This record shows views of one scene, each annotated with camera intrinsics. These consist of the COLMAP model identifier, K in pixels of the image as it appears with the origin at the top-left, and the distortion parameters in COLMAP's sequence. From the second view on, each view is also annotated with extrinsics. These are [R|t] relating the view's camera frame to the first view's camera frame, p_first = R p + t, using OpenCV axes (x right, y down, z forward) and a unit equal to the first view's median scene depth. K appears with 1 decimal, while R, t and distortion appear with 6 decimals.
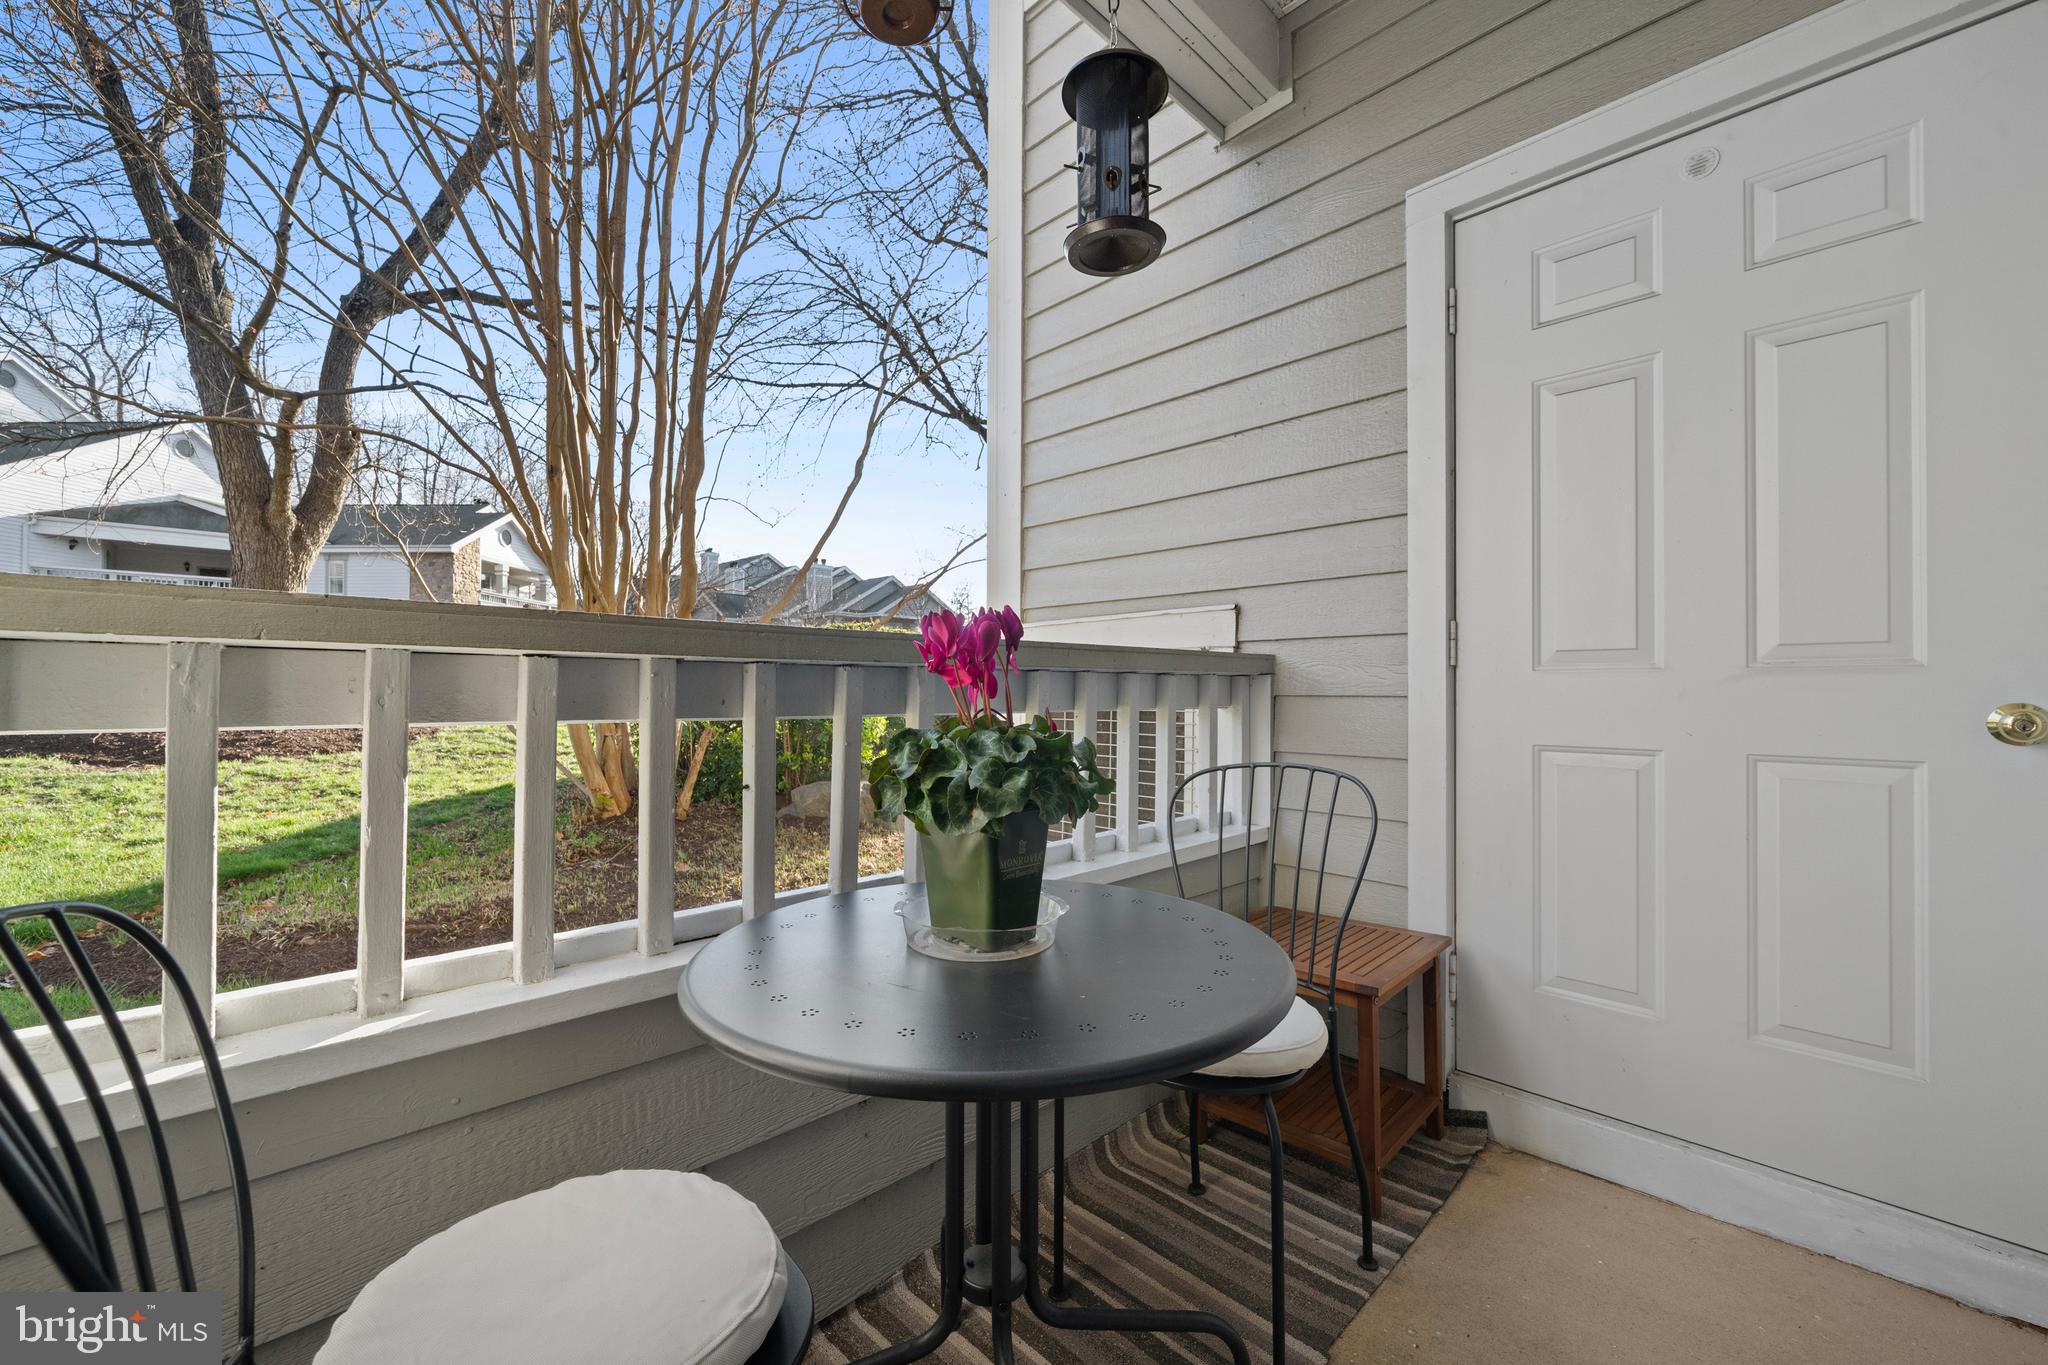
lens RADIAL K [[817.5, 0, 1024.0], [0, 817.5, 682.5], [0, 0, 1]] dist [-0.000103, 0.000073]
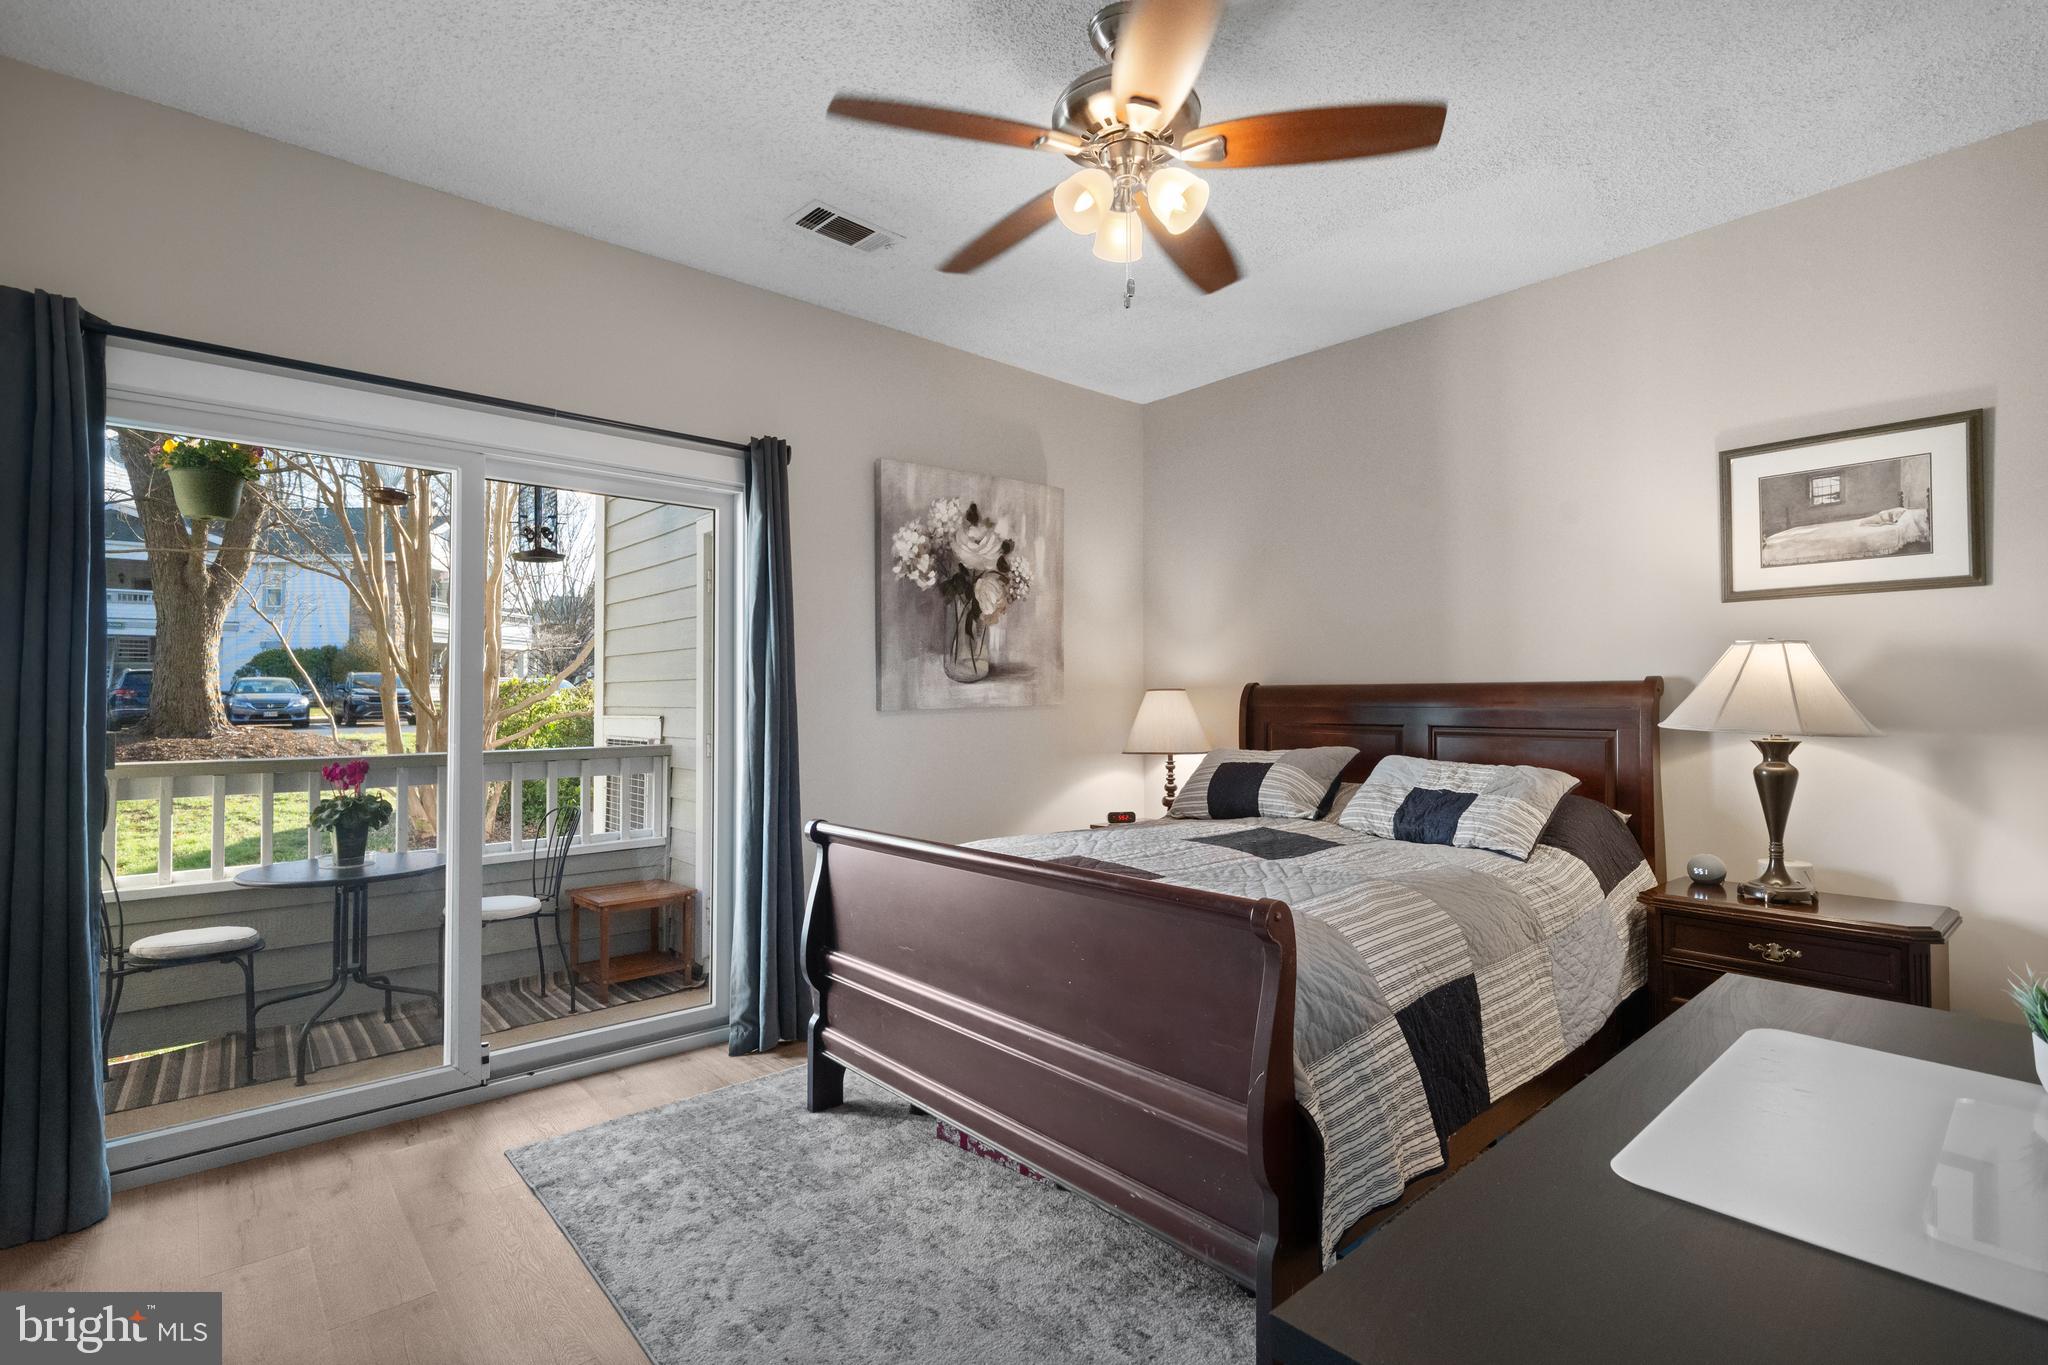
lens RADIAL K [[954.5, 0, 1024.0], [0, 954.5, 682.5], [0, 0, 1]] dist [0.000970, -0.000189]
pose [[0.999156, -0.005898, -0.040652, 0.303973], [0.005683, 0.999969, -0.005386, -0.041260], [0.040682, 0.005151, 0.999159, -0.291206]]
